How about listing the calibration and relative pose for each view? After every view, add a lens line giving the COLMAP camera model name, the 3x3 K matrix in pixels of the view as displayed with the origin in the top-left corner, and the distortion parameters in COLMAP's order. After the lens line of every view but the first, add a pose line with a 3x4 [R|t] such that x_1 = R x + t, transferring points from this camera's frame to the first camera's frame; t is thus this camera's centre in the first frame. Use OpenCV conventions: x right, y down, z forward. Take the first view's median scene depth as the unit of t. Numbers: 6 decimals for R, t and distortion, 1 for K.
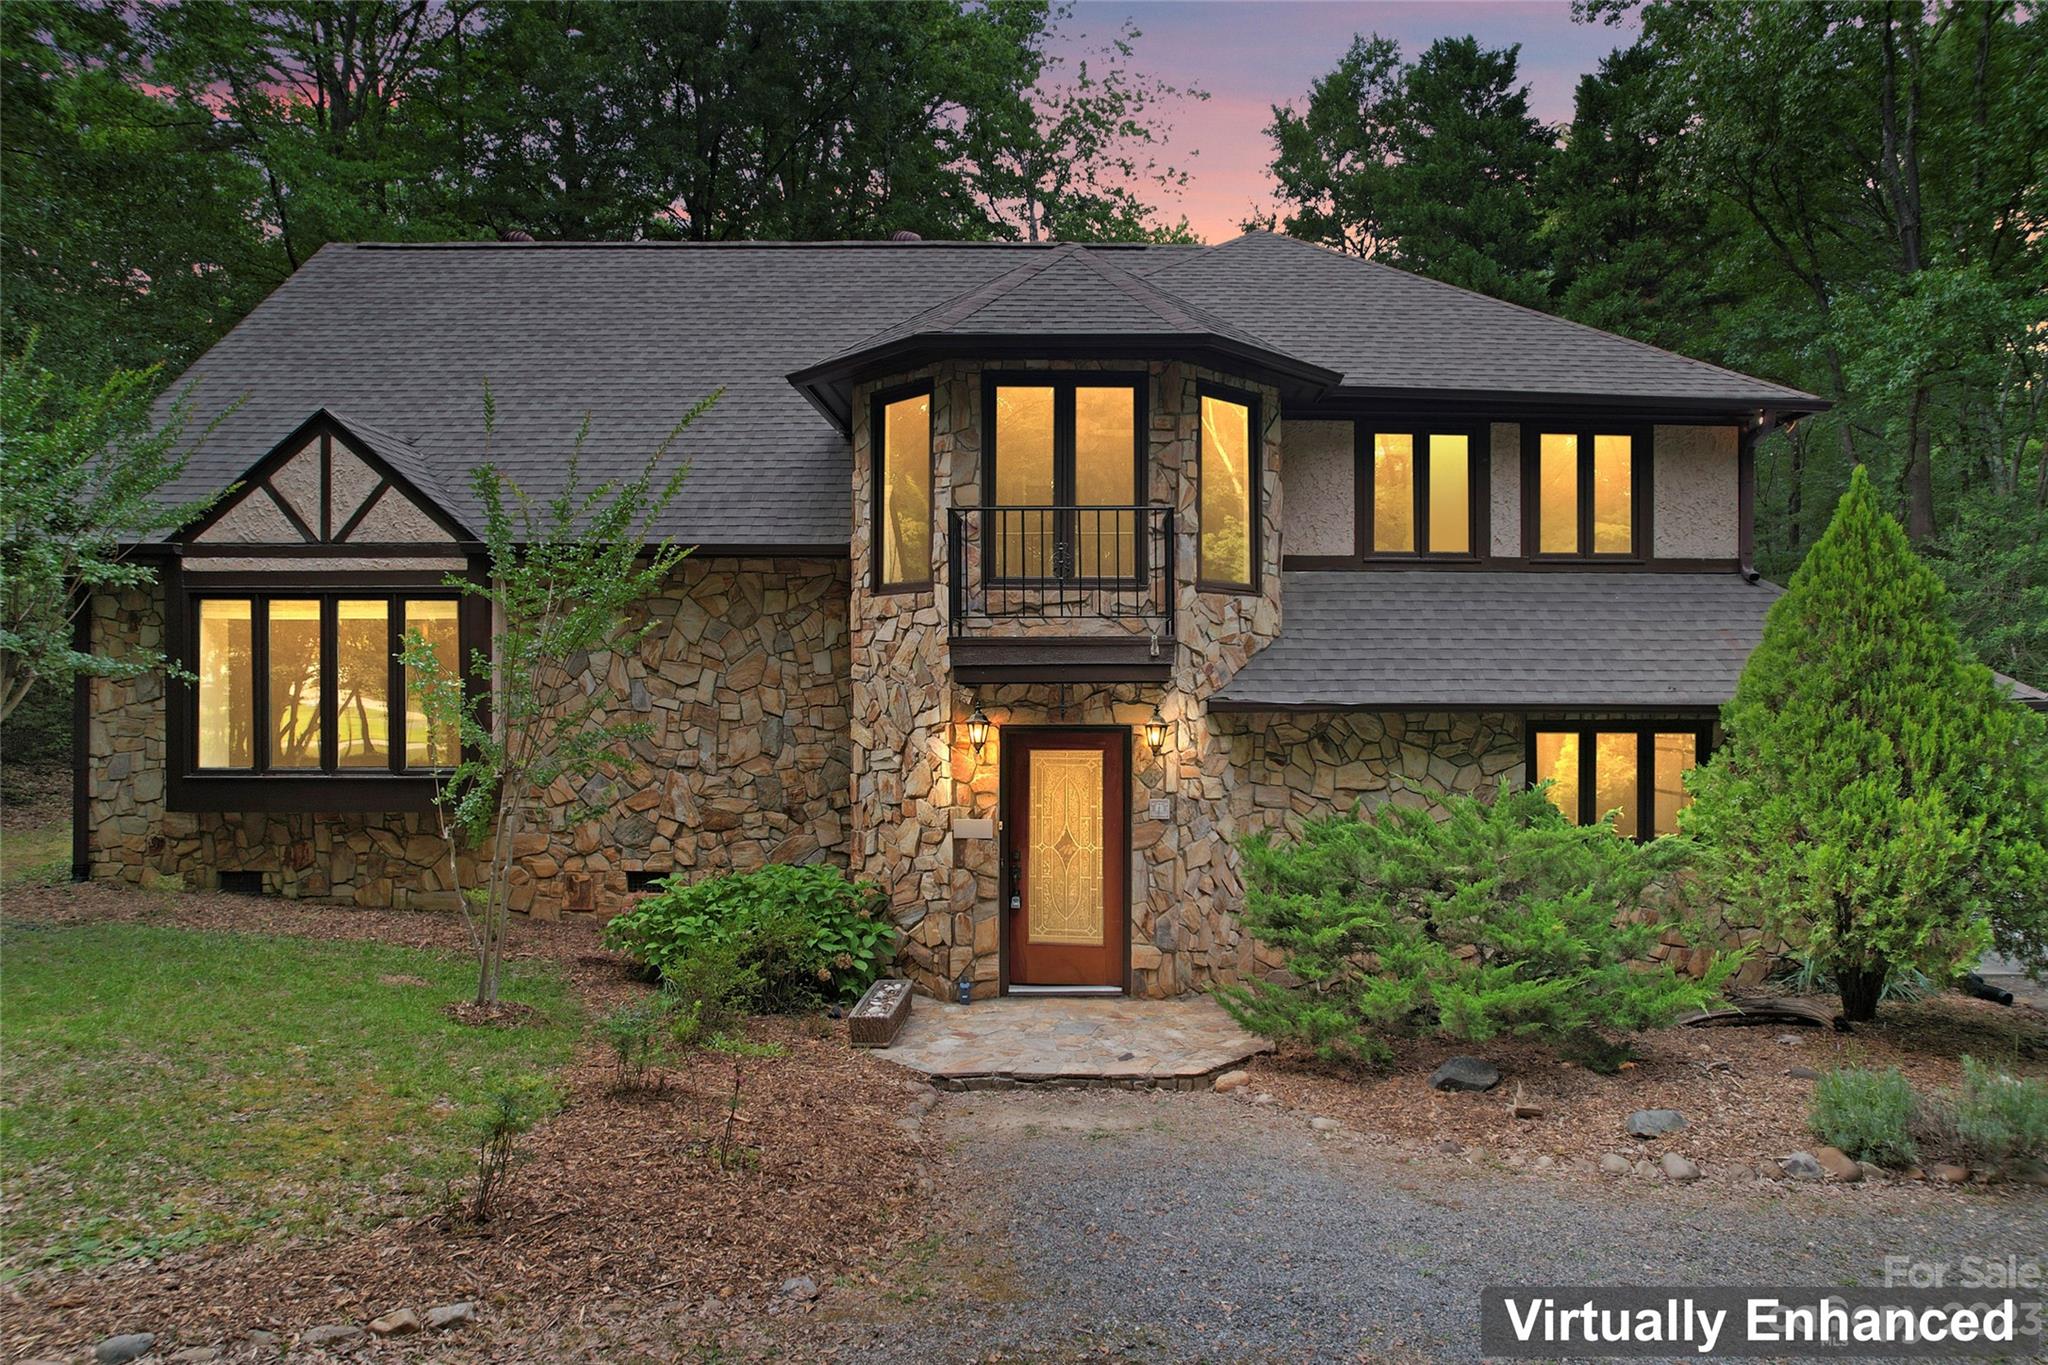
lens RADIAL K [[1306.8, 0, 1025.8], [0, 1306.8, 688.7], [0, 0, 1]] dist [-0.002962, -0.000853]
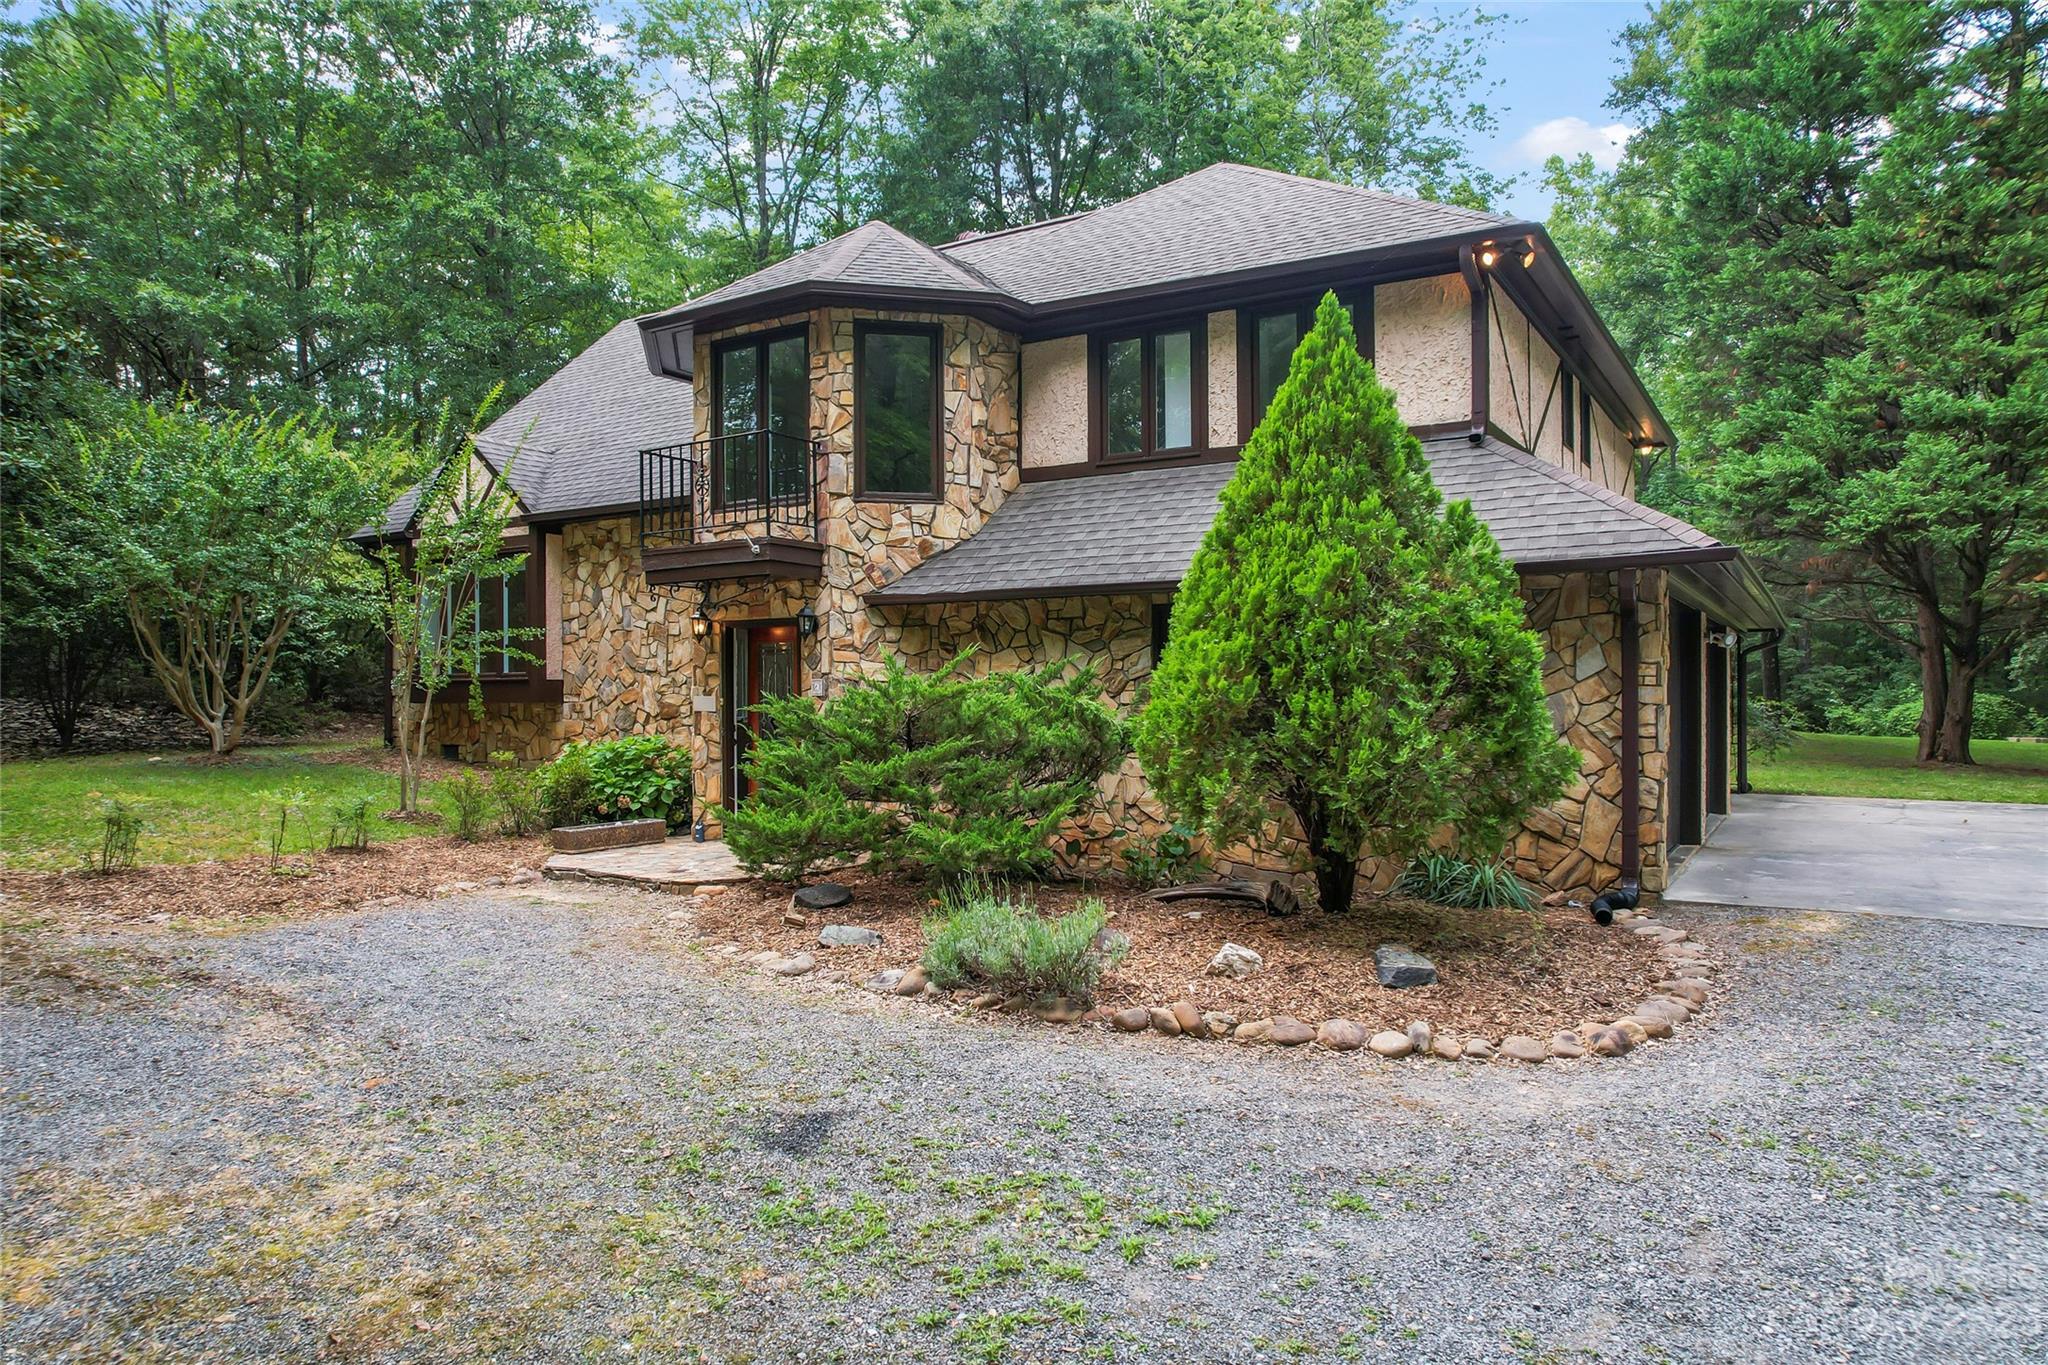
lens RADIAL K [[1306.8, 0, 1030.3], [0, 1306.8, 679.0], [0, 0, 1]] dist [-0.002962, -0.000853]
pose [[0.831894, -0.011362, -0.554819, 0.866069], [0.000996, 0.999819, -0.018982, 0.101212], [0.554934, 0.015238, 0.831755, 0.115501]]
